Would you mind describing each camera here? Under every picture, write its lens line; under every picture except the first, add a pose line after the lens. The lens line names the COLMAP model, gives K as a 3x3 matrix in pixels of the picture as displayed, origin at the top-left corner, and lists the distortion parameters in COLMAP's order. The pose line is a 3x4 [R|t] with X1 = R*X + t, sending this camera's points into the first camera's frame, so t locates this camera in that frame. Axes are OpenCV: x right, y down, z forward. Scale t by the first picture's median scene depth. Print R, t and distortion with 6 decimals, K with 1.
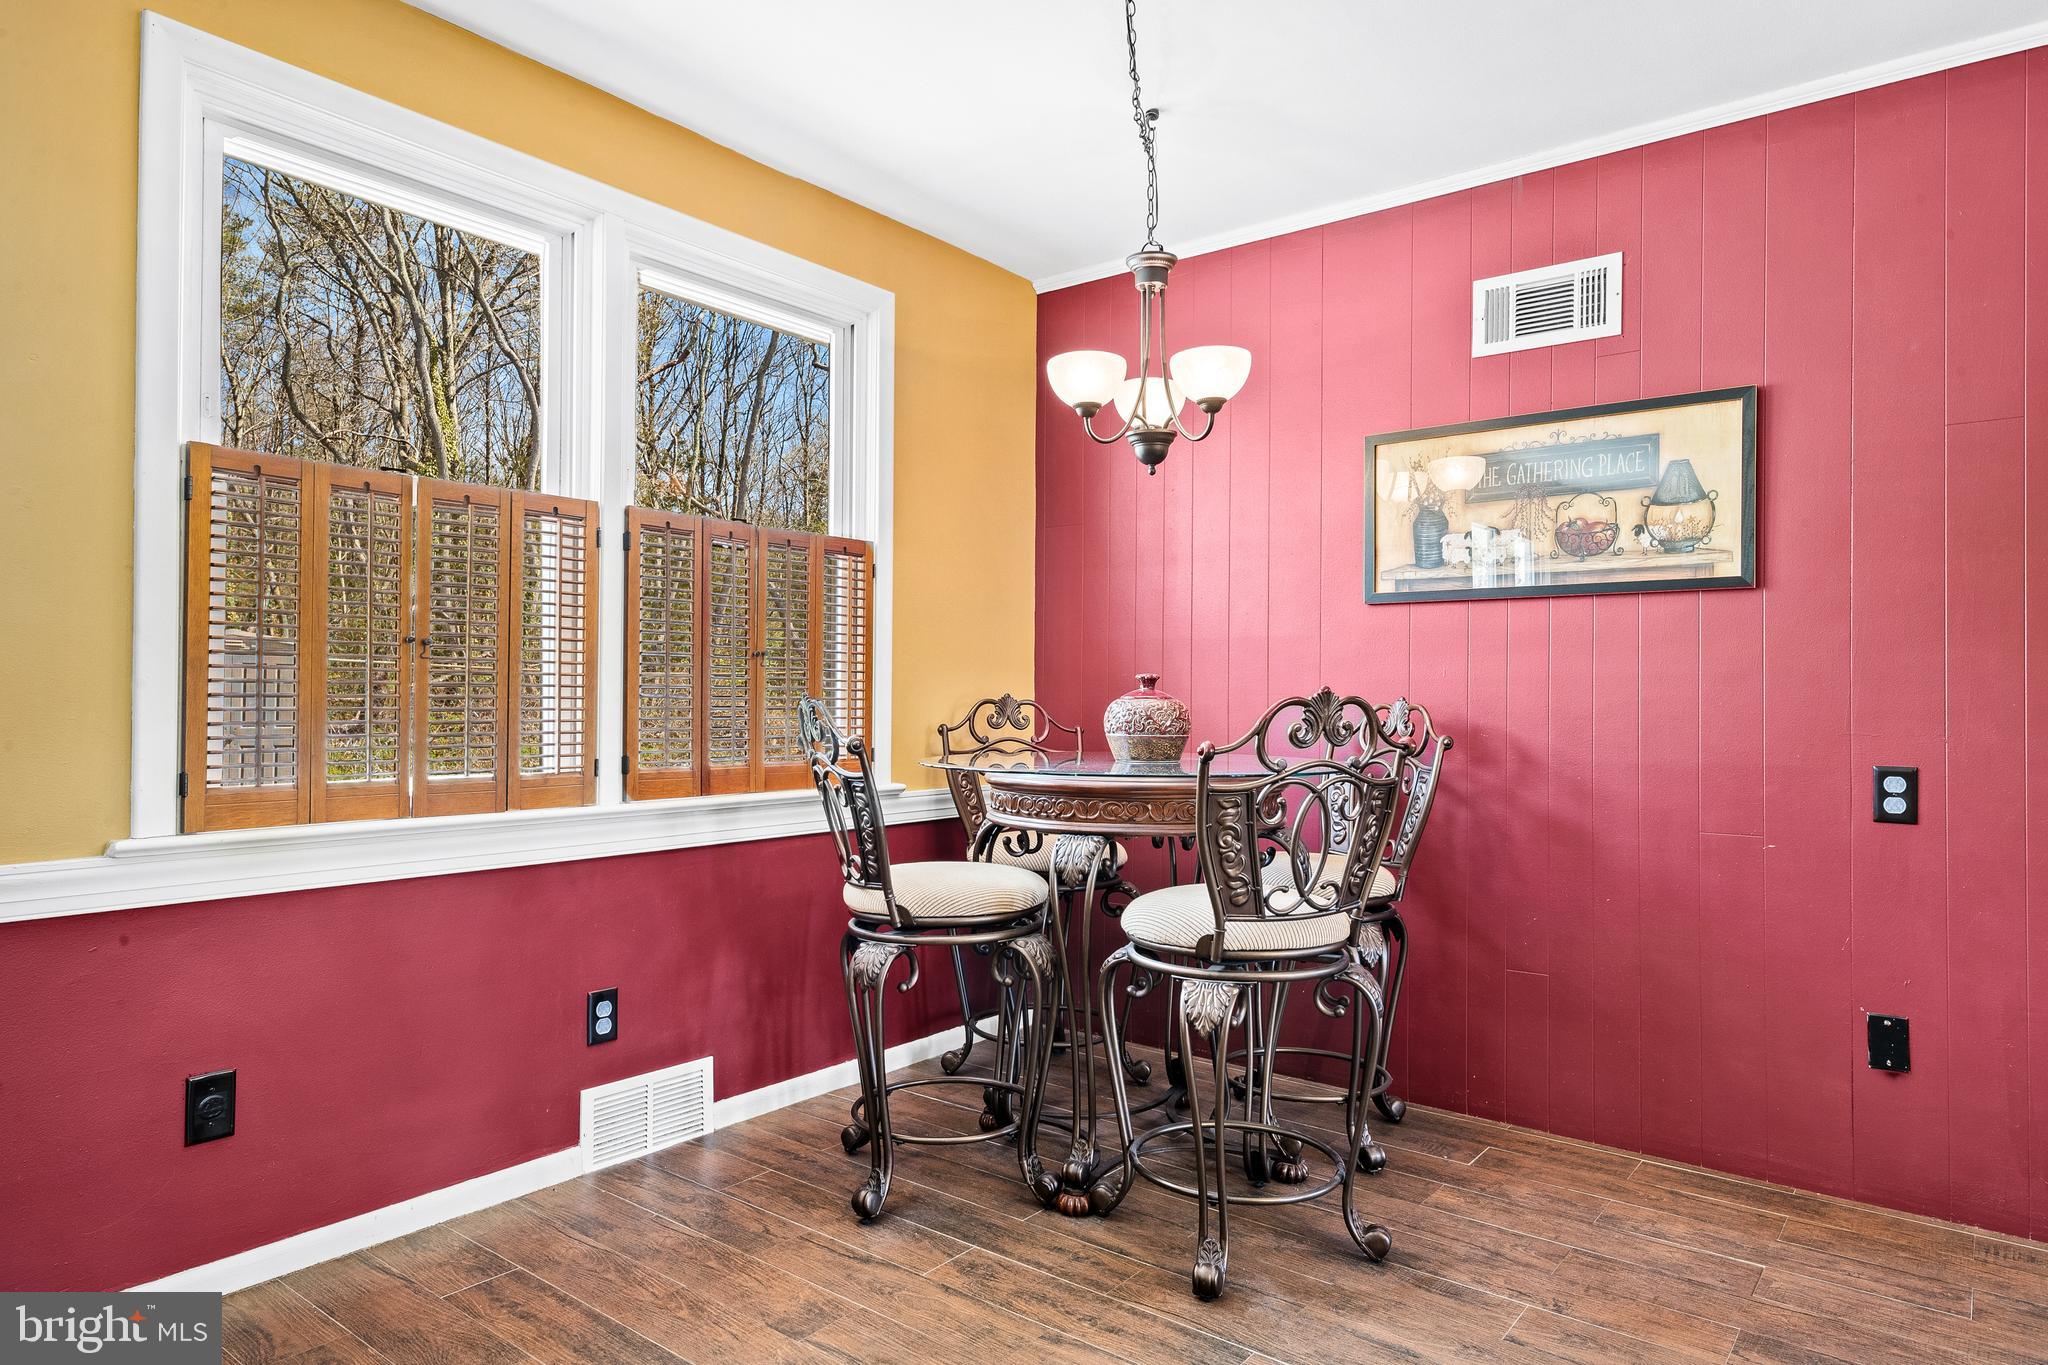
lens RADIAL K [[1236.9, 0, 1028.2], [0, 1236.9, 685.7], [0, 0, 1]] dist [0.009939, 0.005921]
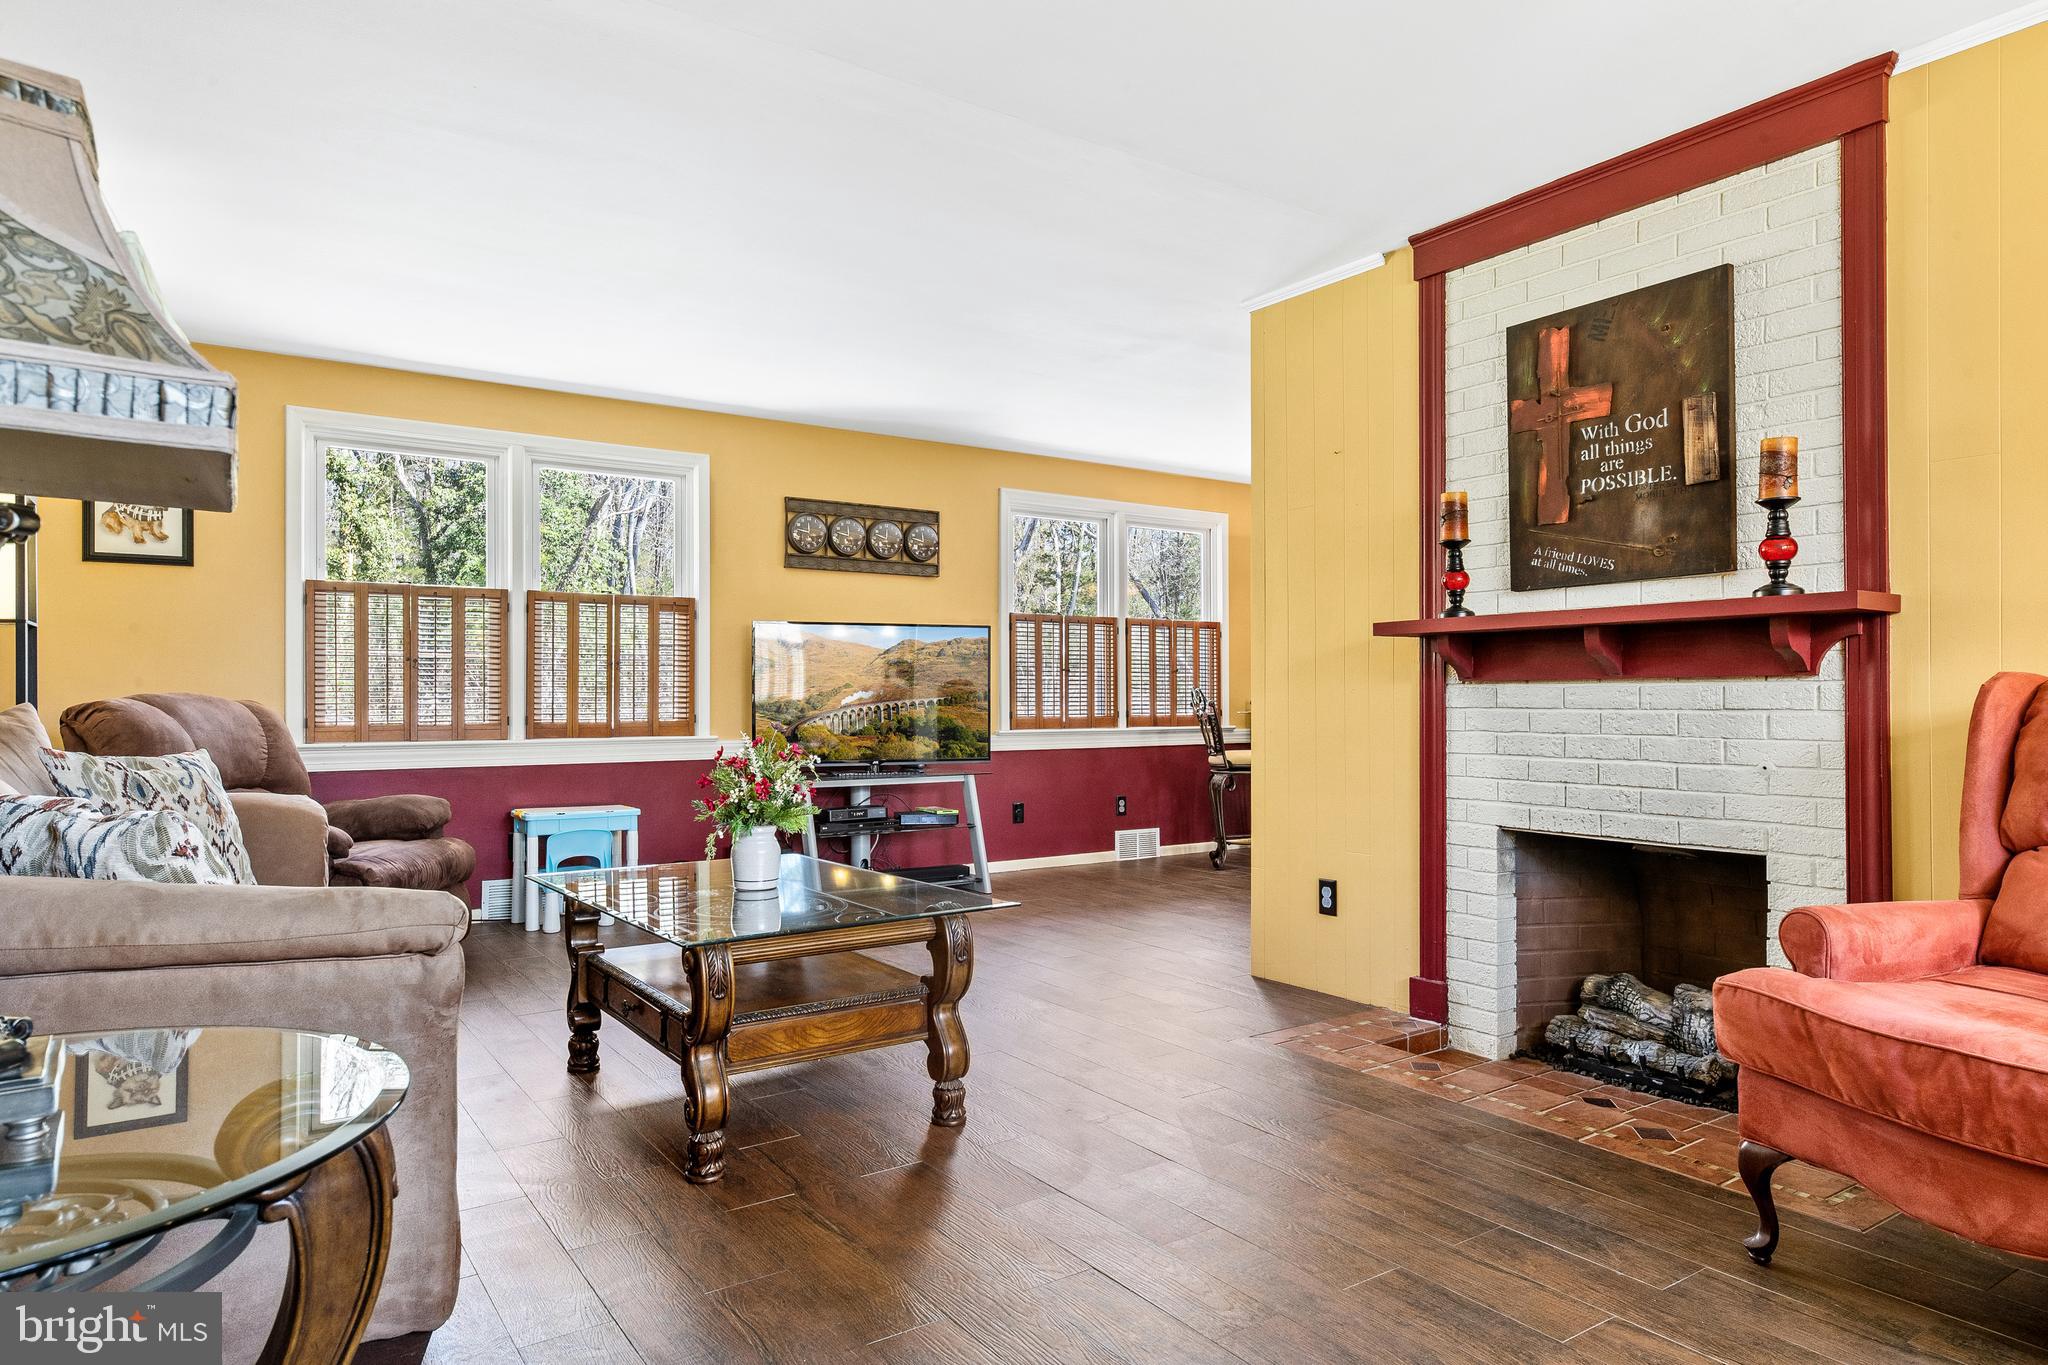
lens RADIAL K [[1236.9, 0, 1028.2], [0, 1236.9, 683.2], [0, 0, 1]] dist [0.009939, 0.005921]
pose [[0.955839, -0.014067, -0.293554, 0.268163], [0.013405, 0.999901, -0.004269, 0.005764], [0.293585, 0.000145, 0.955933, -1.688504]]
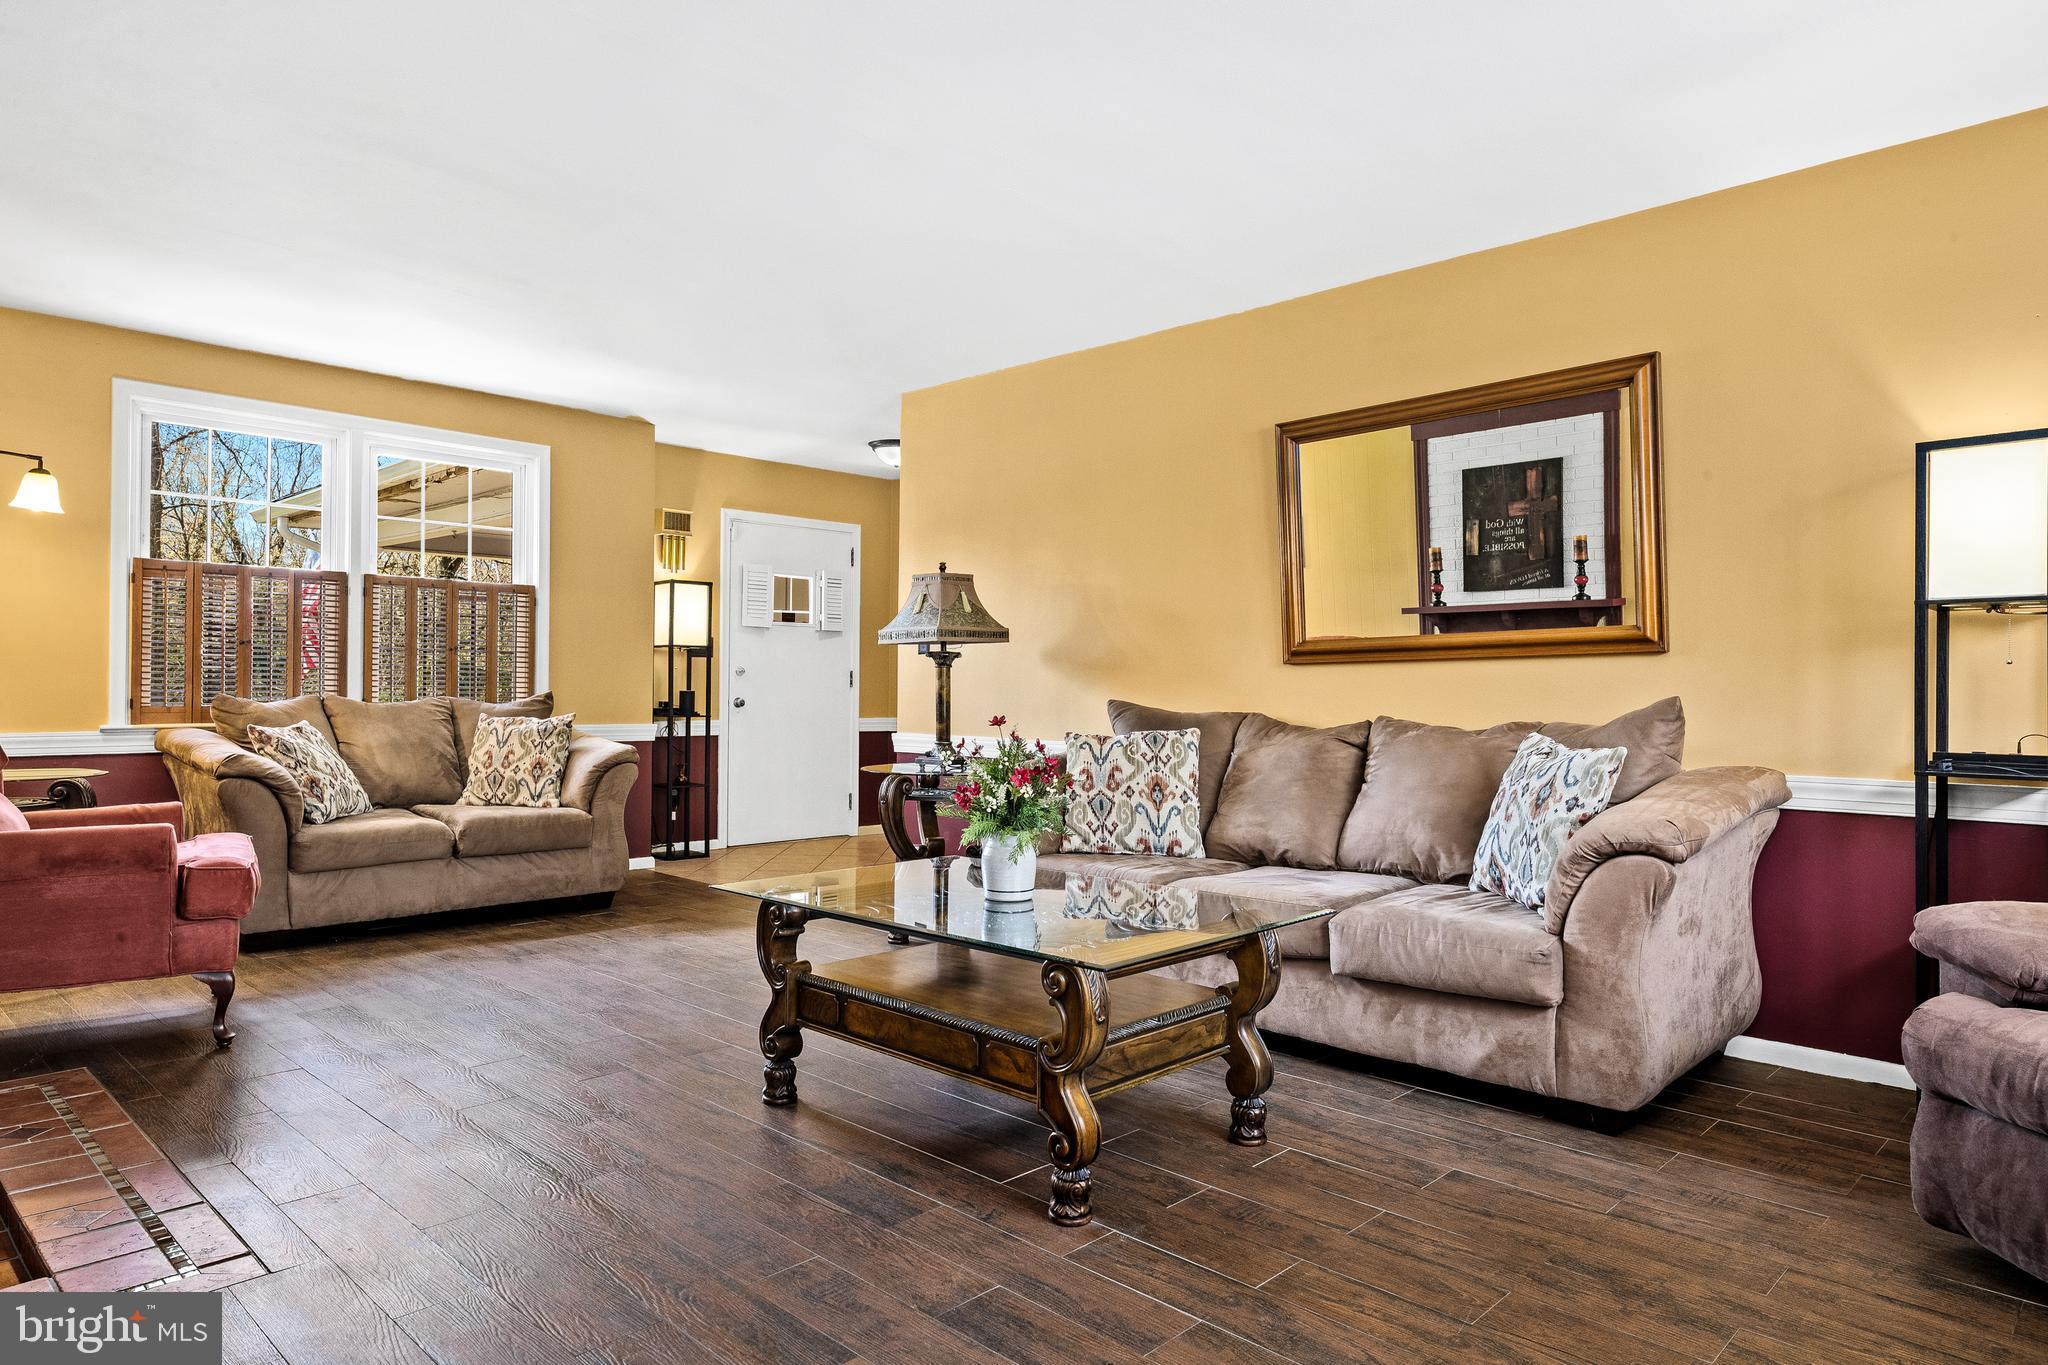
lens RADIAL K [[1236.9, 0, 1033.9], [0, 1236.9, 682.4], [0, 0, 1]] dist [0.009939, 0.005921]
pose [[0.990325, -0.005662, -0.138649, -0.215666], [0.005777, 0.999983, 0.000427, 0.106615], [0.138644, -0.001224, 0.990342, -3.254850]]
